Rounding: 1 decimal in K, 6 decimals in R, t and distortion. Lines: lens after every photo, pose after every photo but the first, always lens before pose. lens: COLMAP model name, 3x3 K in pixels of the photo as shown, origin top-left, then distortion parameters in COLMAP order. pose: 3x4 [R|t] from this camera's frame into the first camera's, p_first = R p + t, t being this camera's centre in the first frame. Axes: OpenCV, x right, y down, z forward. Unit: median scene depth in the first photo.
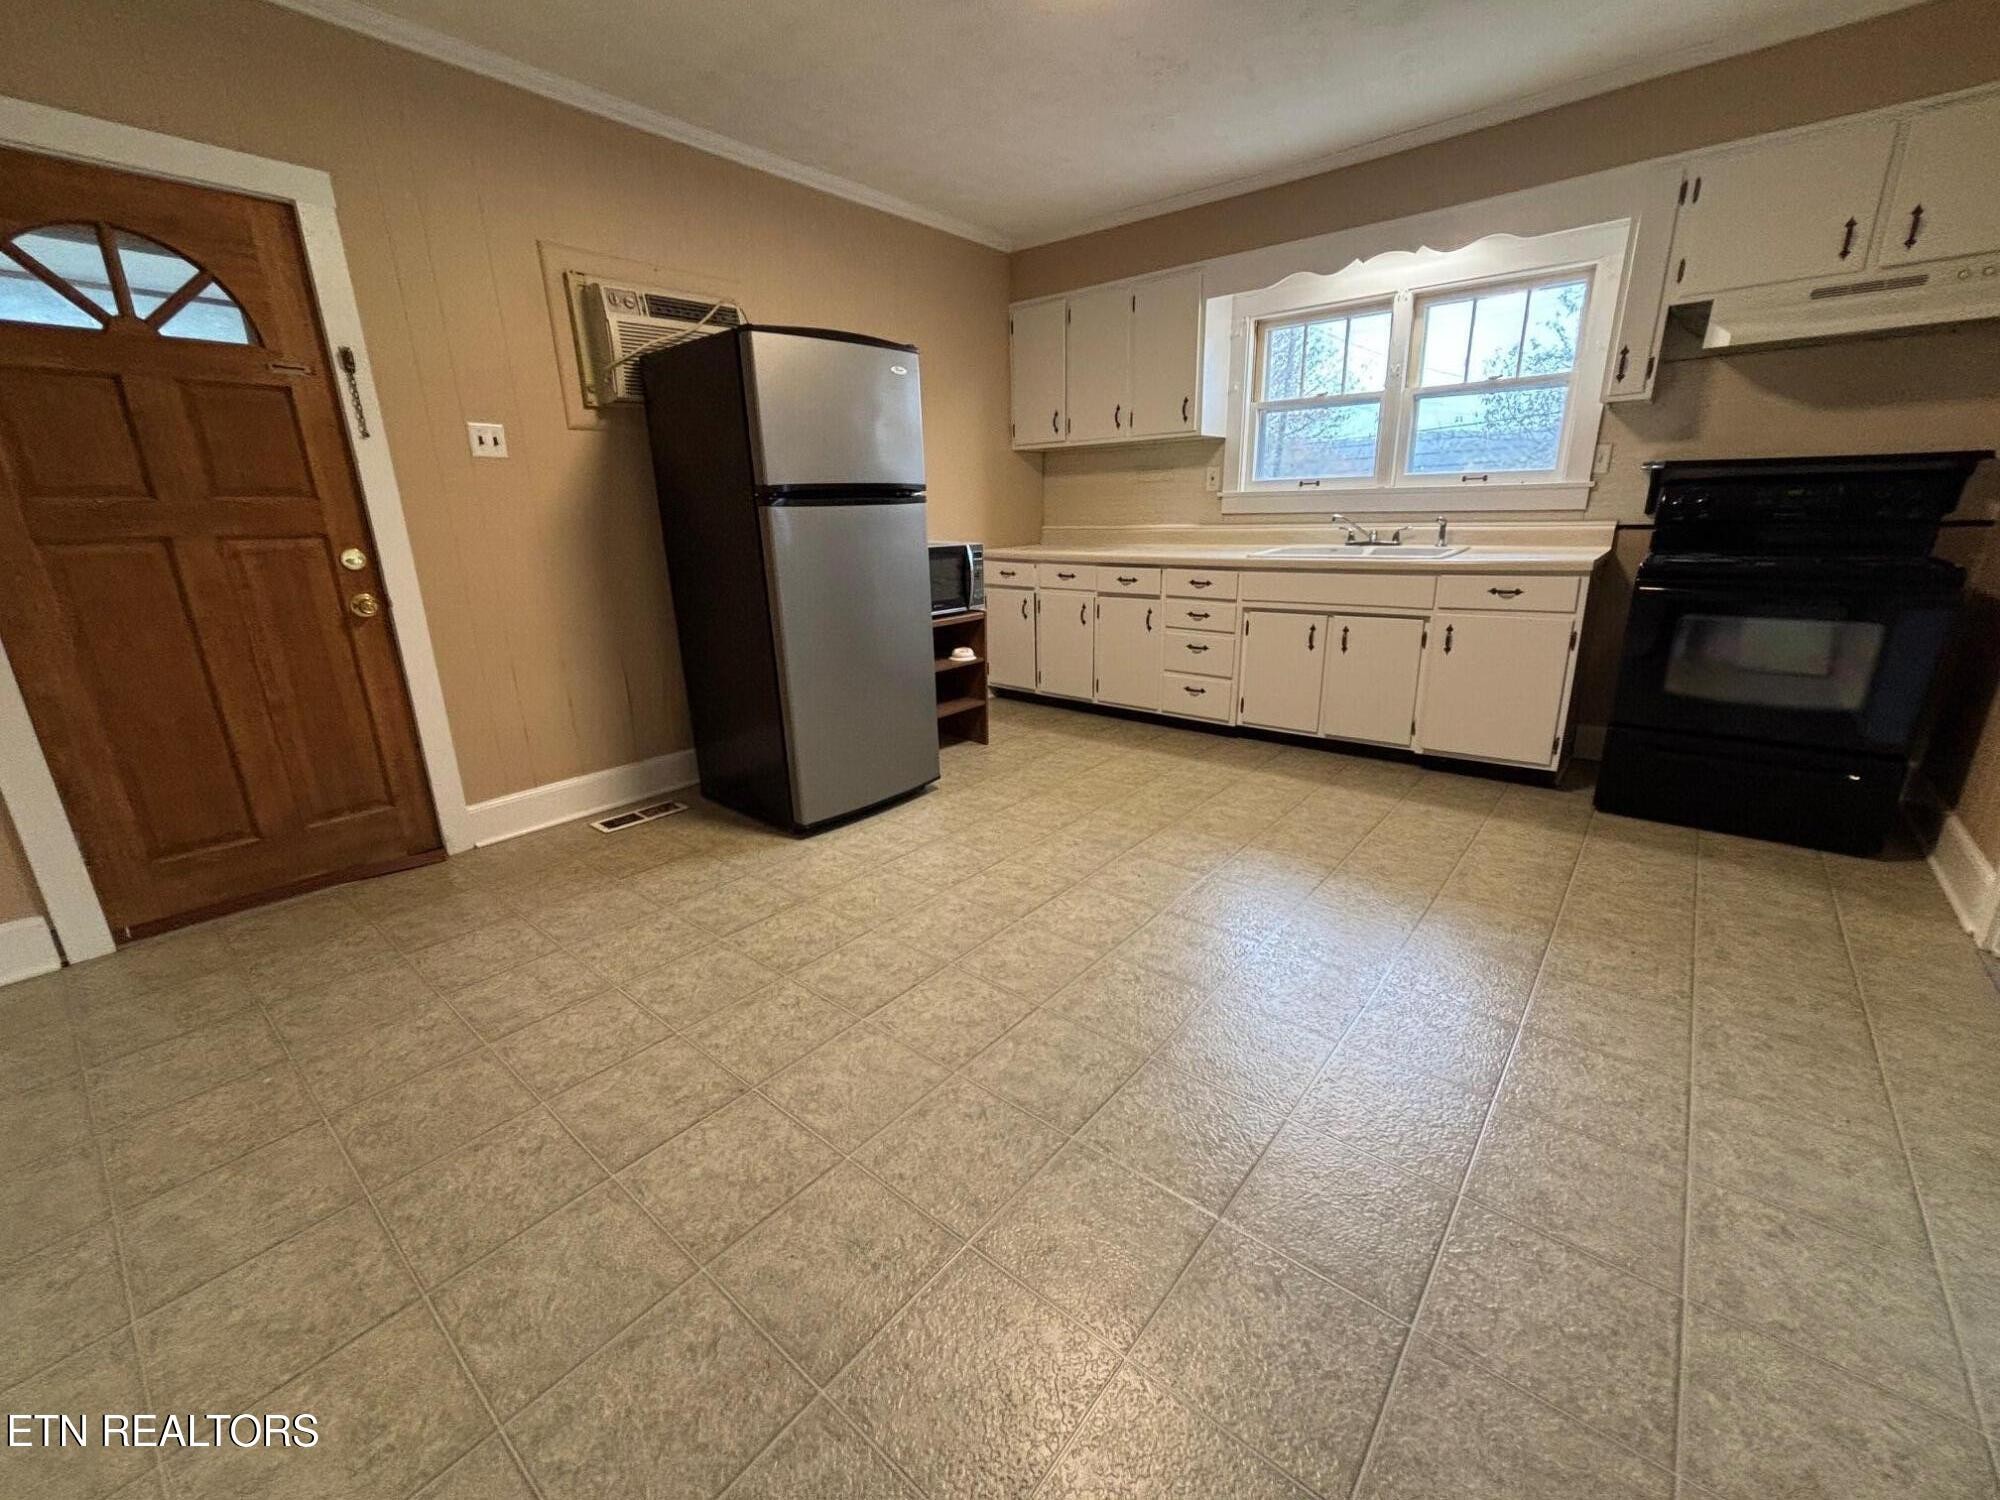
lens RADIAL K [[813.3, 0, 1000.0], [0, 813.3, 750.0], [0, 0, 1]] dist [-0.004350, -0.000579]
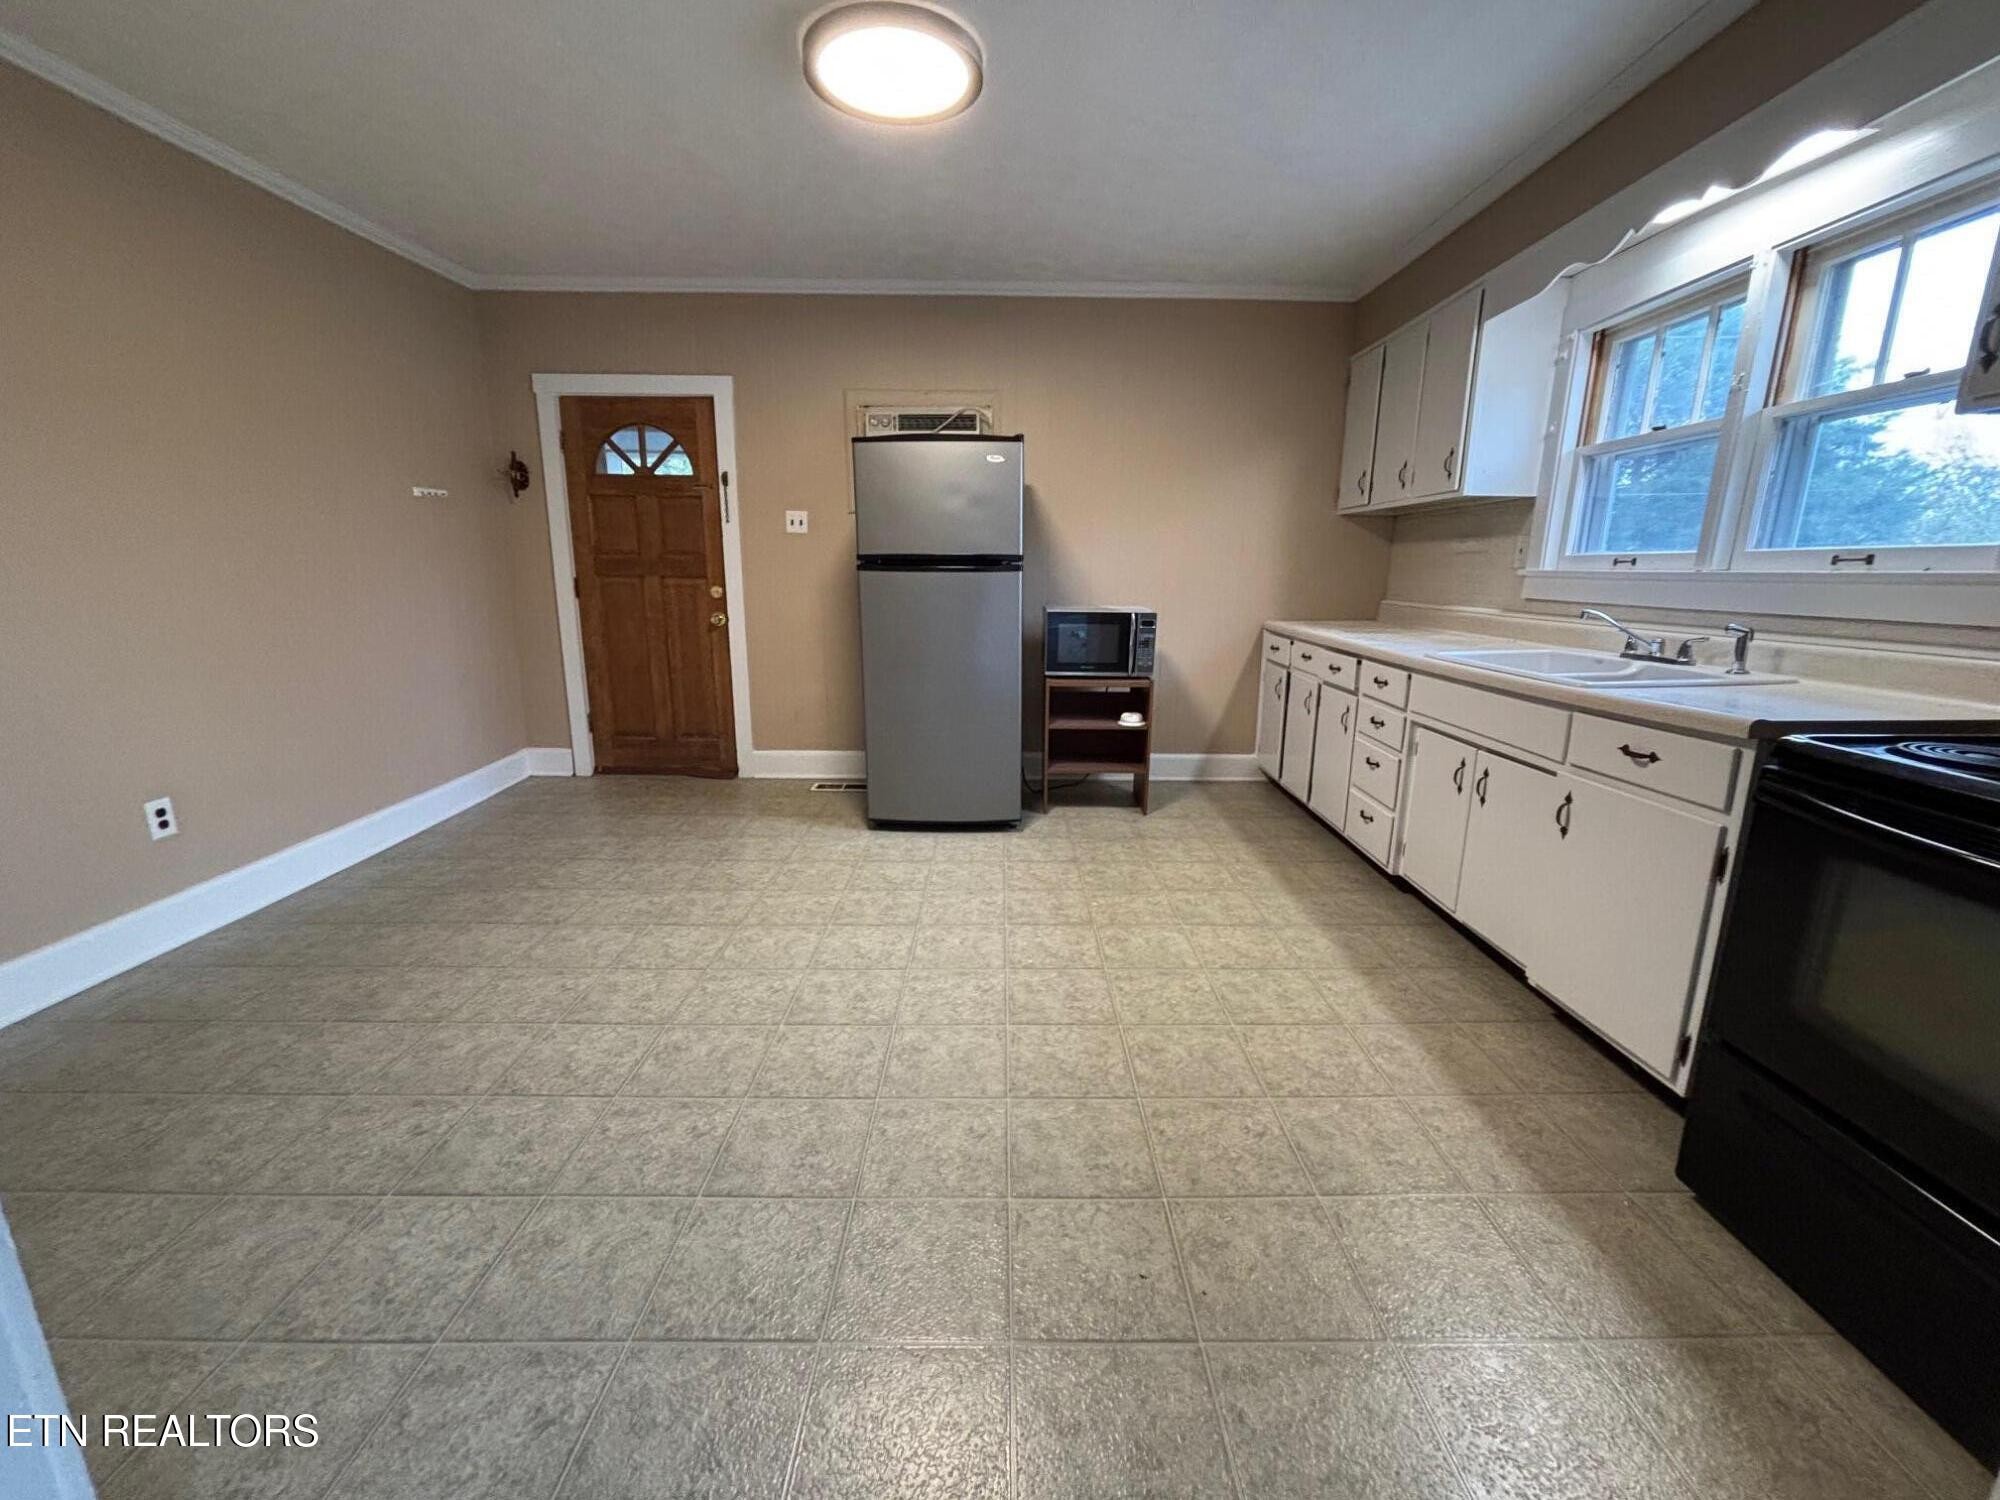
lens RADIAL K [[805.1, 0, 998.5], [0, 805.1, 754.5], [0, 0, 1]] dist [-0.000958, -0.000353]
pose [[0.641873, 0.201401, -0.739889, 0.752741], [-0.242773, 0.968631, 0.053054, -0.113741], [0.727365, 0.145571, 0.670633, 0.281439]]
